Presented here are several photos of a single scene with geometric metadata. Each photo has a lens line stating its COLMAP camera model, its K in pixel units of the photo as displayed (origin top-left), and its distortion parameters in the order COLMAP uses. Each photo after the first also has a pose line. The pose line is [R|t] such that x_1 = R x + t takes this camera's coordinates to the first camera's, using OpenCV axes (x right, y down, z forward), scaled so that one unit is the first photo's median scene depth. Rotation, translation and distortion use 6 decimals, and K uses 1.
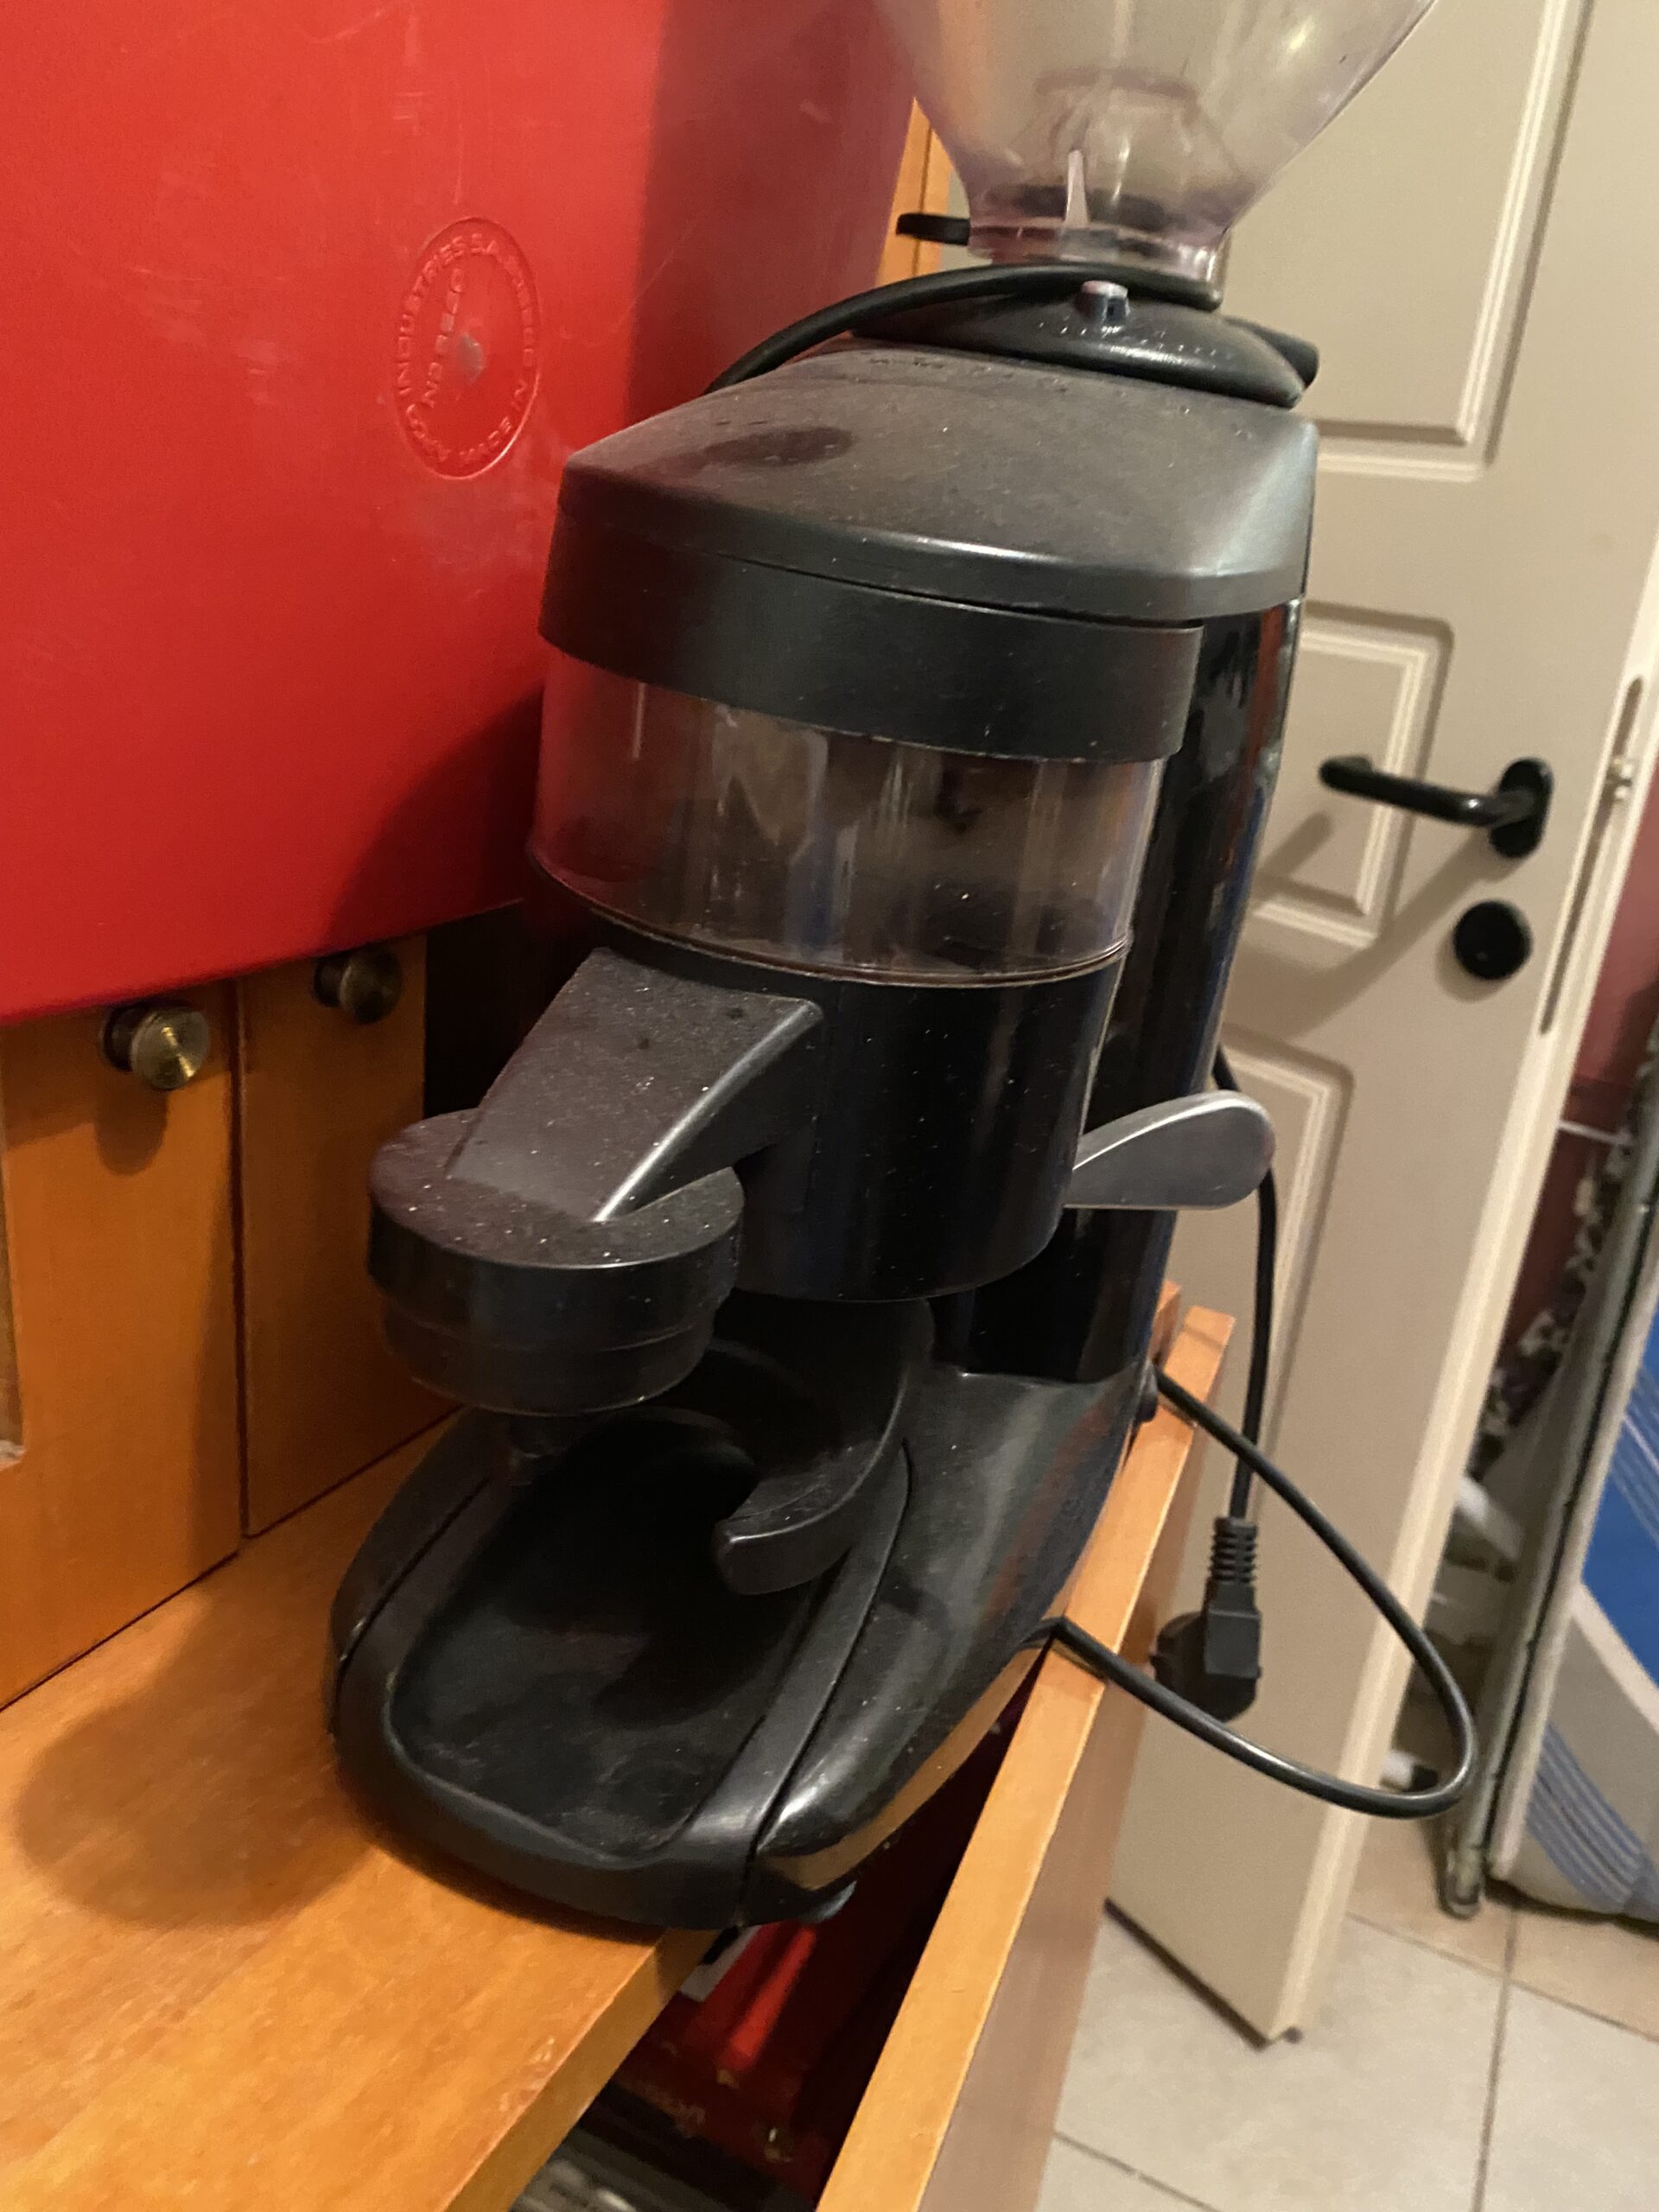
lens RADIAL K [[1683.0, 0, 829.5], [0, 1683.0, 1106.0], [0, 0, 1]] dist [0.097573, -0.139008]
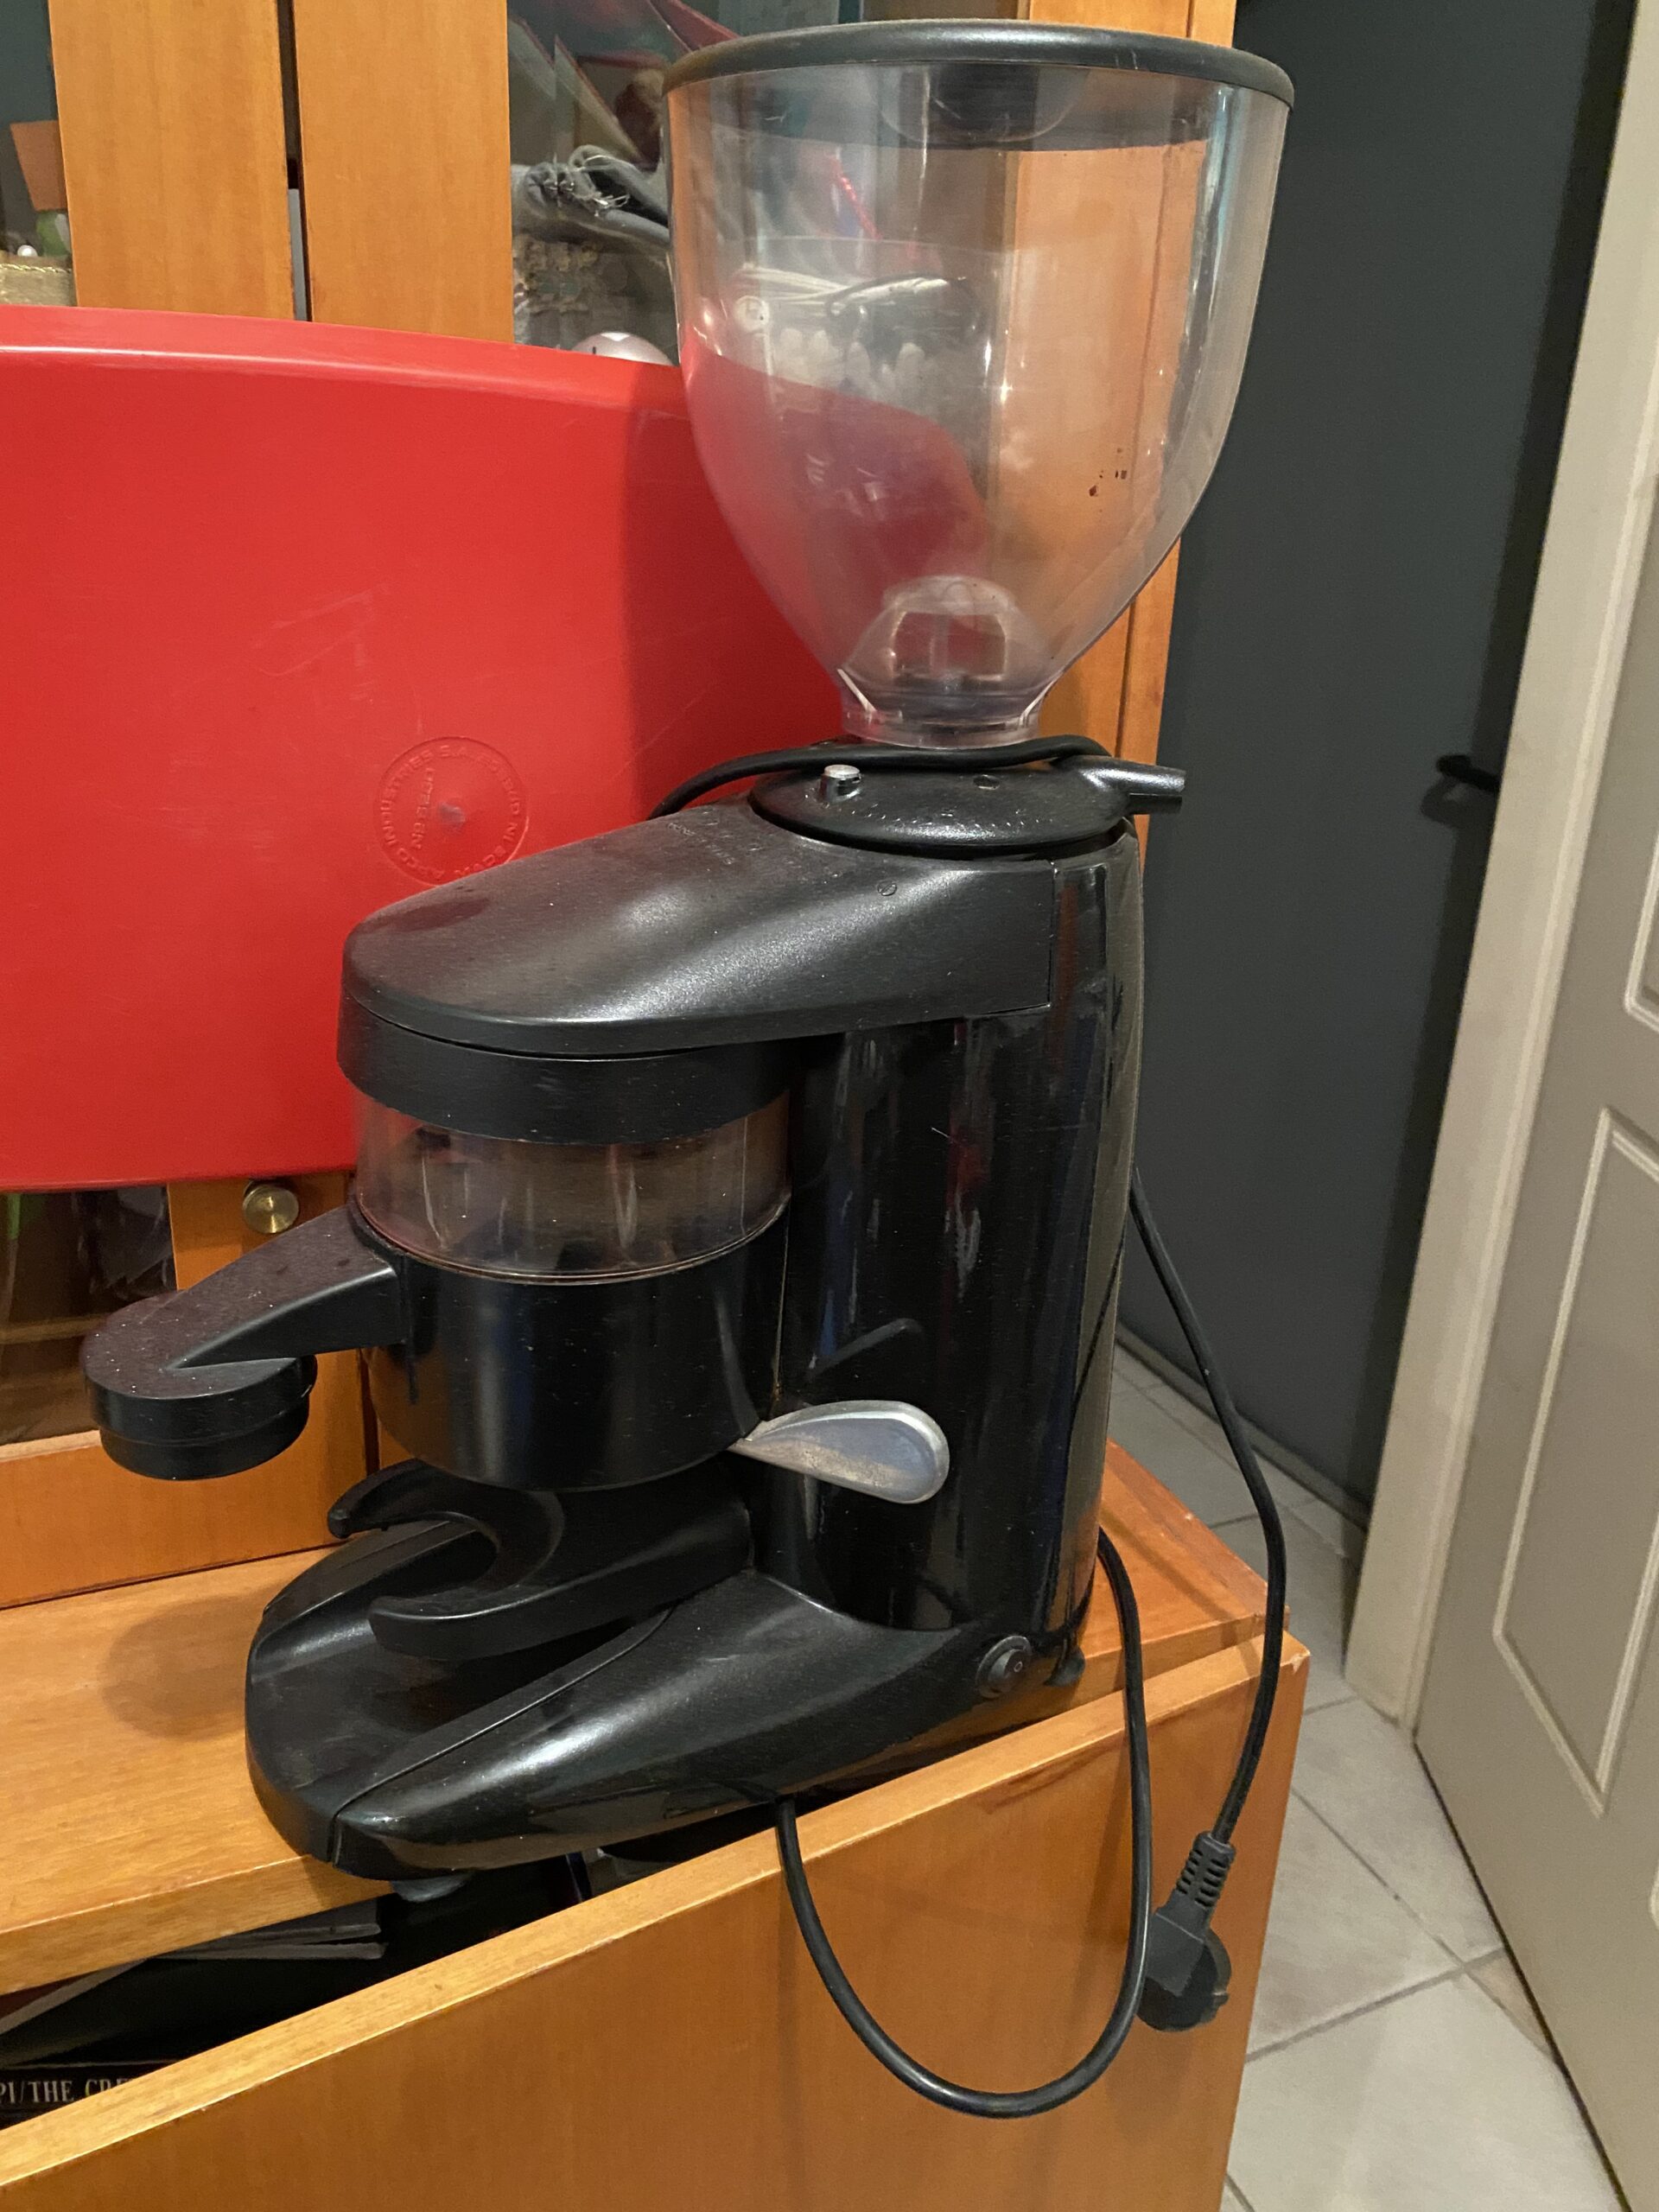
lens RADIAL K [[1683.0, 0, 829.5], [0, 1683.0, 1106.0], [0, 0, 1]] dist [0.097573, -0.139008]
pose [[0.774139, 0.155915, -0.613514, 1.026961], [-0.197807, 0.980241, -0.000482, -0.236813], [0.601316, 0.121731, 0.789684, 0.007740]]
